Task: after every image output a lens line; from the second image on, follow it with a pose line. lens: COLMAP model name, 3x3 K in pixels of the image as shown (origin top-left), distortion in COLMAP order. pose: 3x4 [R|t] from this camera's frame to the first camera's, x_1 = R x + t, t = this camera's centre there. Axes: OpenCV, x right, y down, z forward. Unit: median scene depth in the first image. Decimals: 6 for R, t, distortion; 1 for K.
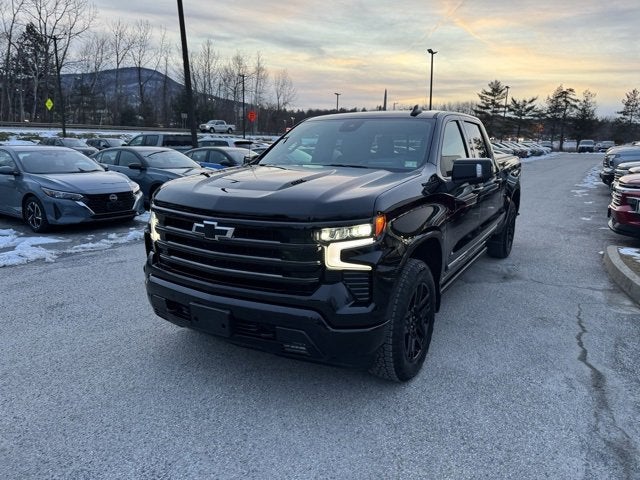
lens RADIAL K [[450.2, 0, 324.2], [0, 450.2, 238.6], [0, 0, 1]] dist [0.038570, -0.041815]
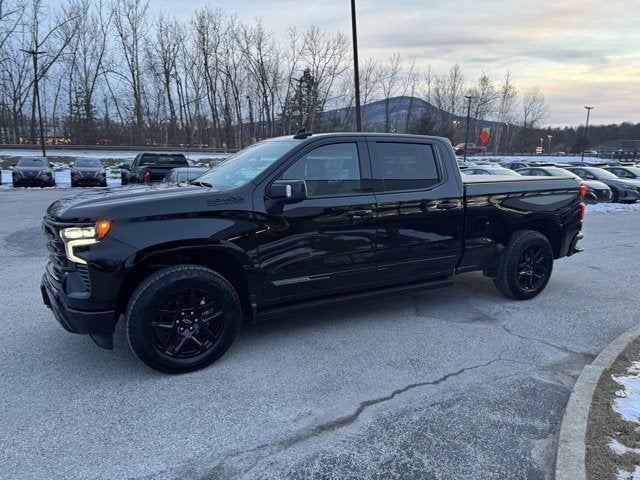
lens RADIAL K [[450.2, 0, 326.0], [0, 450.2, 237.4], [0, 0, 1]] dist [0.038570, -0.041815]
pose [[0.861451, 0.076032, -0.502117, 0.385919], [-0.100945, 0.994636, -0.022575, -0.012561], [0.497708, 0.070134, 0.864505, 0.072217]]
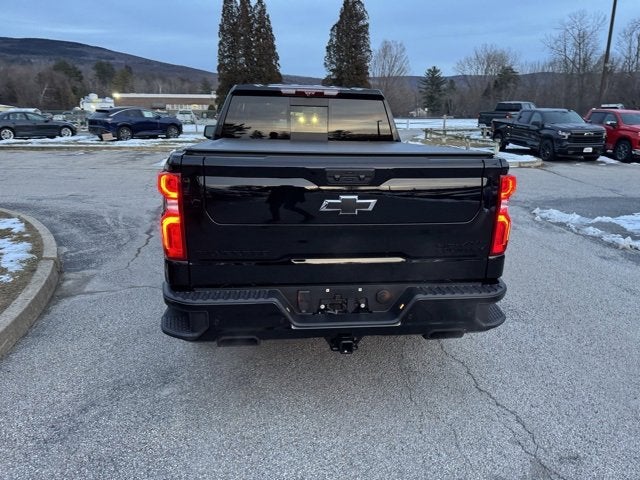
lens RADIAL K [[450.2, 0, 323.9], [0, 450.2, 239.8], [0, 0, 1]] dist [0.038570, -0.041815]
pose [[-0.794717, 0.130407, -0.592806, 0.457464], [-0.152324, 0.902547, 0.402750, -0.230007], [0.587557, 0.410370, -0.697405, 1.114742]]
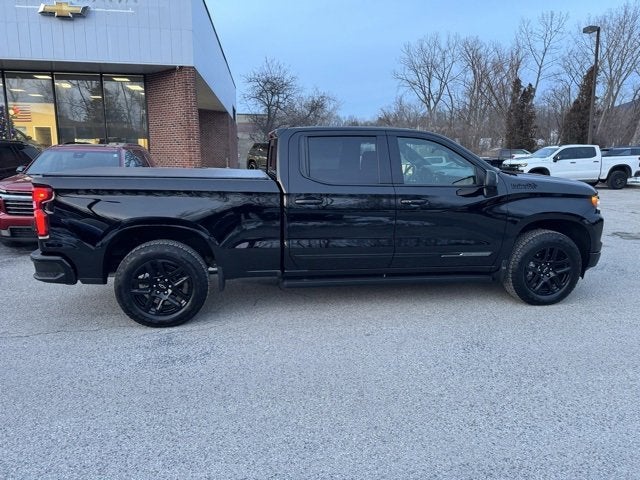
lens RADIAL K [[450.2, 0, 317.3], [0, 450.2, 237.3], [0, 0, 1]] dist [0.038570, -0.041815]
pose [[-0.642559, -0.159257, 0.749503, -0.369382], [0.145825, 0.934868, 0.323662, -0.231754], [-0.752232, 0.317268, -0.577484, 1.036116]]
